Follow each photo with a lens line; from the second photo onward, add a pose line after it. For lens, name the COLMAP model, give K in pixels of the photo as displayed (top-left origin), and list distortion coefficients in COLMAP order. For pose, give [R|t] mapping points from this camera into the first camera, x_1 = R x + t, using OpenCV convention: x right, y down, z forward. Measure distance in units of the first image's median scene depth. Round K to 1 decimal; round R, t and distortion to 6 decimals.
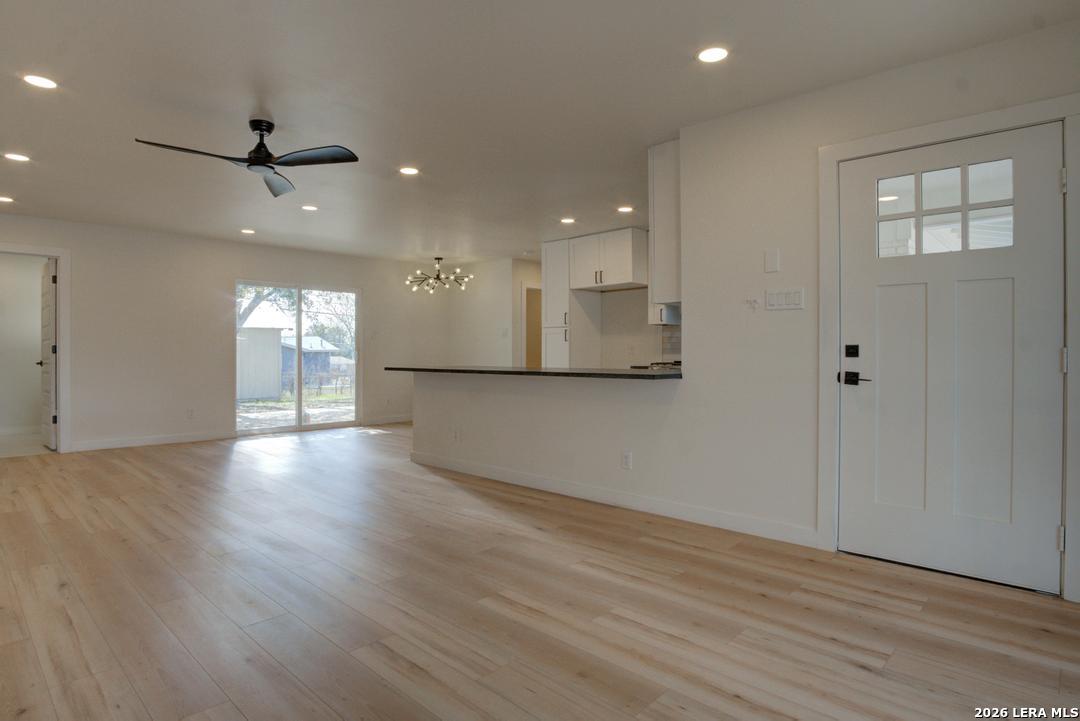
lens RADIAL K [[593.7, 0, 543.5], [0, 593.7, 359.7], [0, 0, 1]] dist [-0.032308, -0.001202]
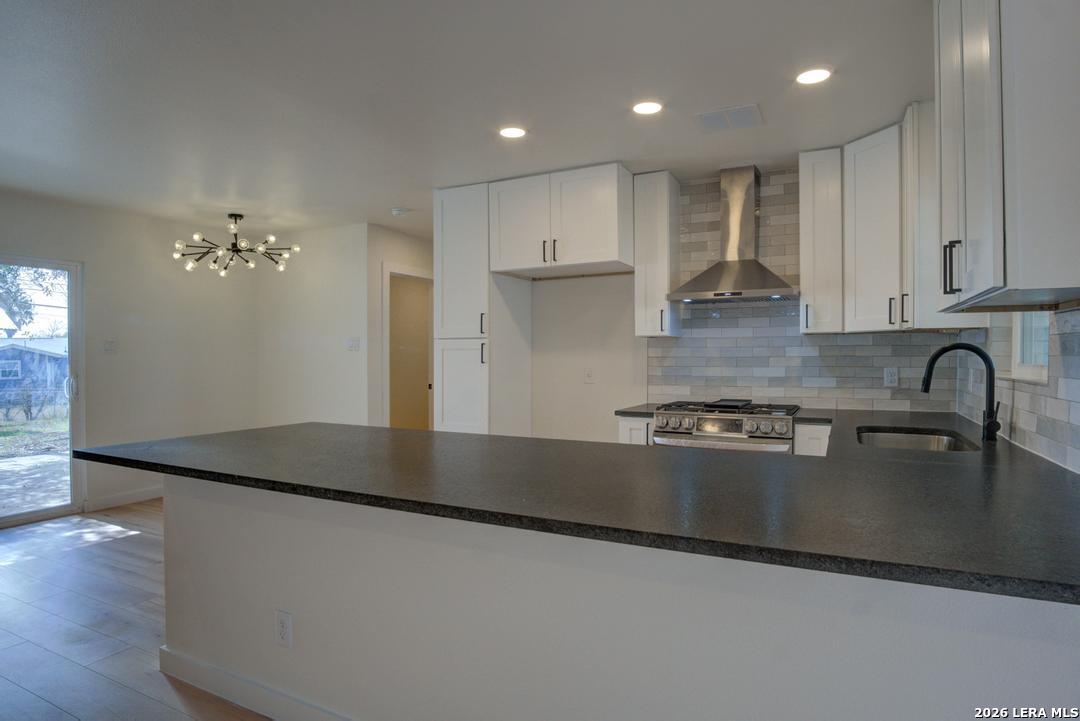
lens RADIAL K [[593.7, 0, 555.5], [0, 593.7, 364.7], [0, 0, 1]] dist [-0.032308, -0.001202]
pose [[0.950765, -0.005123, 0.309871, -0.059544], [0.004194, 0.999984, 0.003664, -0.026471], [-0.309885, -0.002184, 0.950771, 0.366652]]
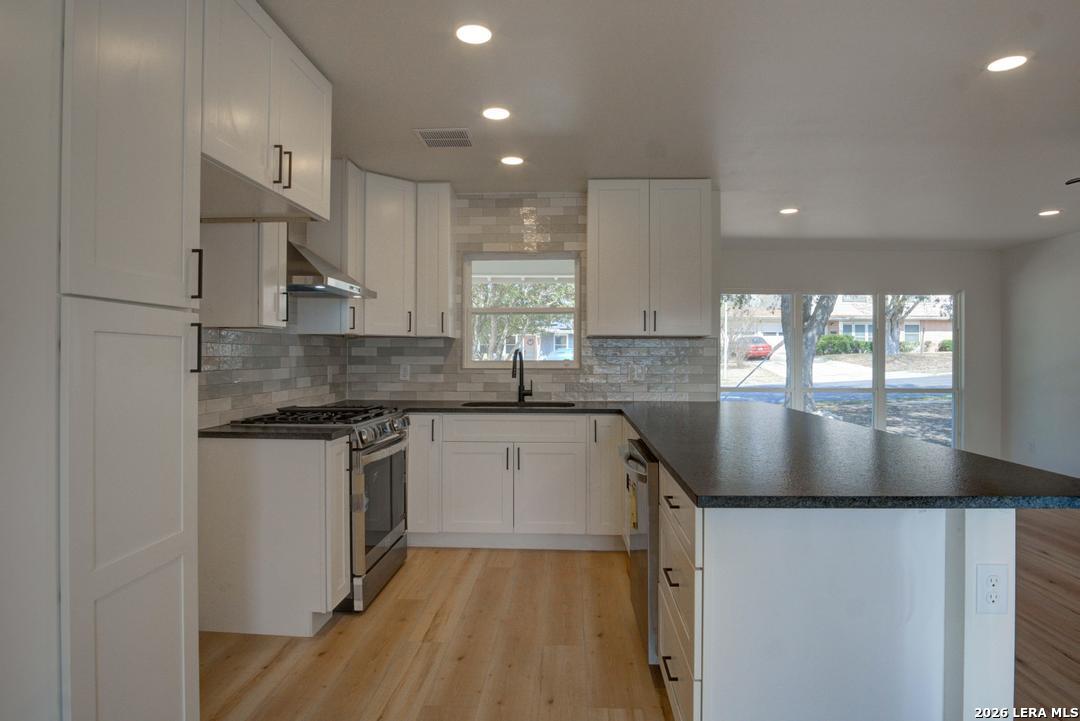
lens RADIAL K [[593.7, 0, 537.6], [0, 593.7, 351.9], [0, 0, 1]] dist [-0.032308, -0.001202]
pose [[-0.641990, 0.005210, 0.766695, -0.181206], [0.007845, 0.999969, -0.000227, -0.031895], [-0.766673, 0.005869, -0.642011, 0.865552]]
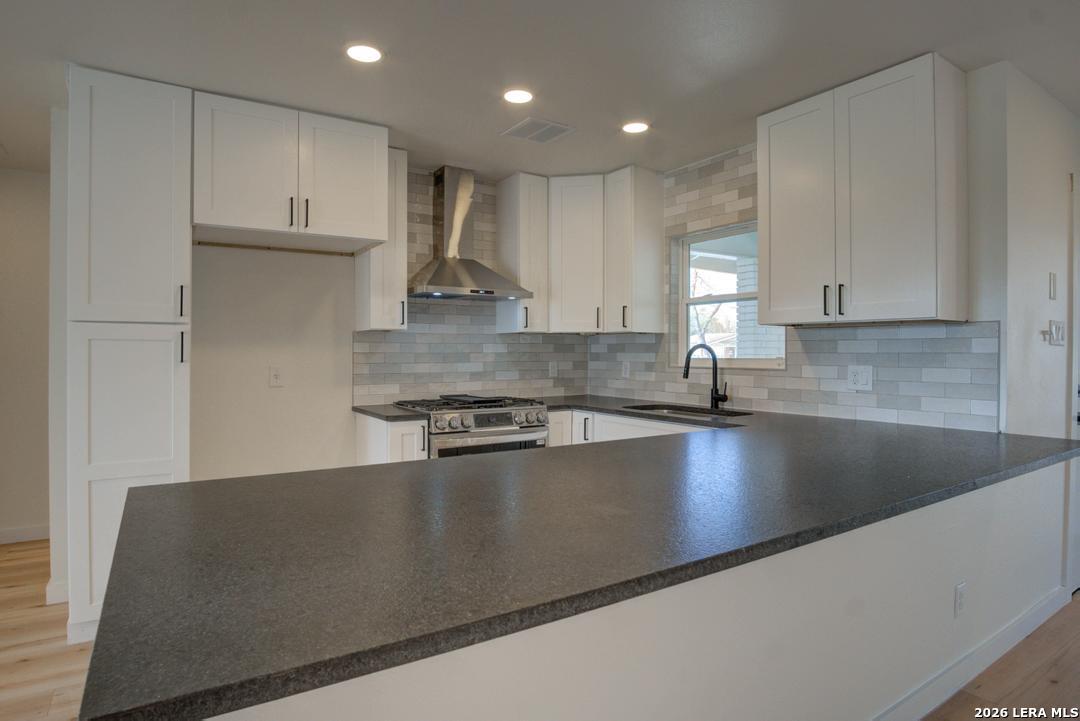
lens RADIAL K [[593.7, 0, 532.4], [0, 593.7, 357.5], [0, 0, 1]] dist [-0.032308, -0.001202]
pose [[0.232297, -0.007471, 0.972616, -0.219075], [0.008995, 0.999944, 0.005533, -0.028727], [-0.972603, 0.007463, 0.232351, 0.583587]]
